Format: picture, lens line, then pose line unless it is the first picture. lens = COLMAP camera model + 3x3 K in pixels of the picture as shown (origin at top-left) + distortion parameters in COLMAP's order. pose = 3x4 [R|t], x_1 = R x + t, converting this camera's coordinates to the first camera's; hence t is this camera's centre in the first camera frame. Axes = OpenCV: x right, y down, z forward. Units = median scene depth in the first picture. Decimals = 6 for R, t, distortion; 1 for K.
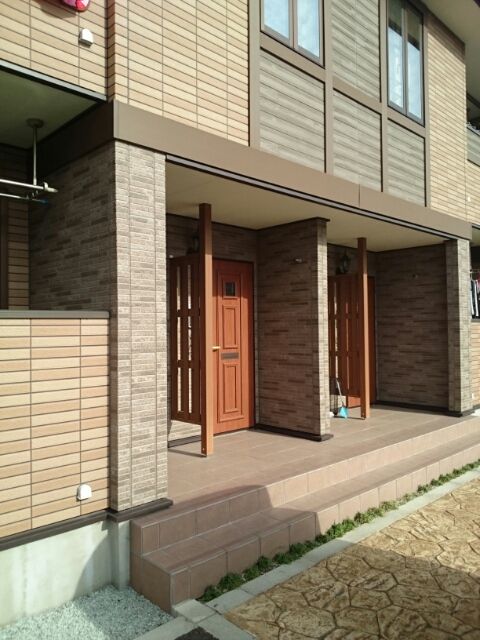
lens RADIAL K [[504.9, 0, 238.4], [0, 504.9, 321.4], [0, 0, 1]] dist [0.027463, -0.015676]
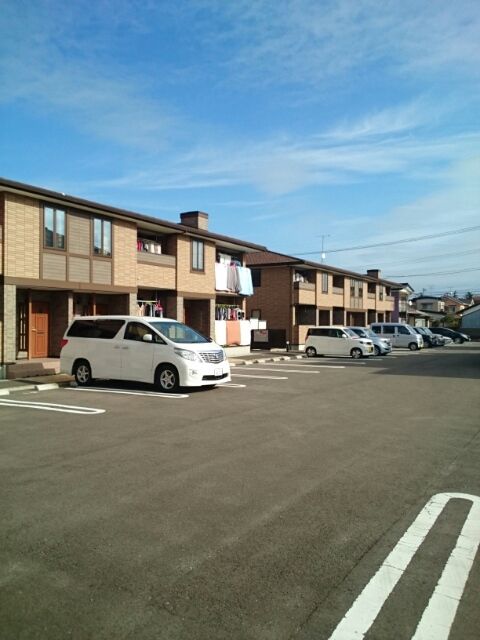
lens RADIAL K [[504.9, 0, 245.2], [0, 504.9, 319.1], [0, 0, 1]] dist [0.027463, -0.015676]
pose [[0.966026, 0.016557, 0.257913, 0.485566], [-0.018856, 0.999801, 0.006444, -0.072809], [-0.257755, -0.011089, 0.966147, -2.835456]]
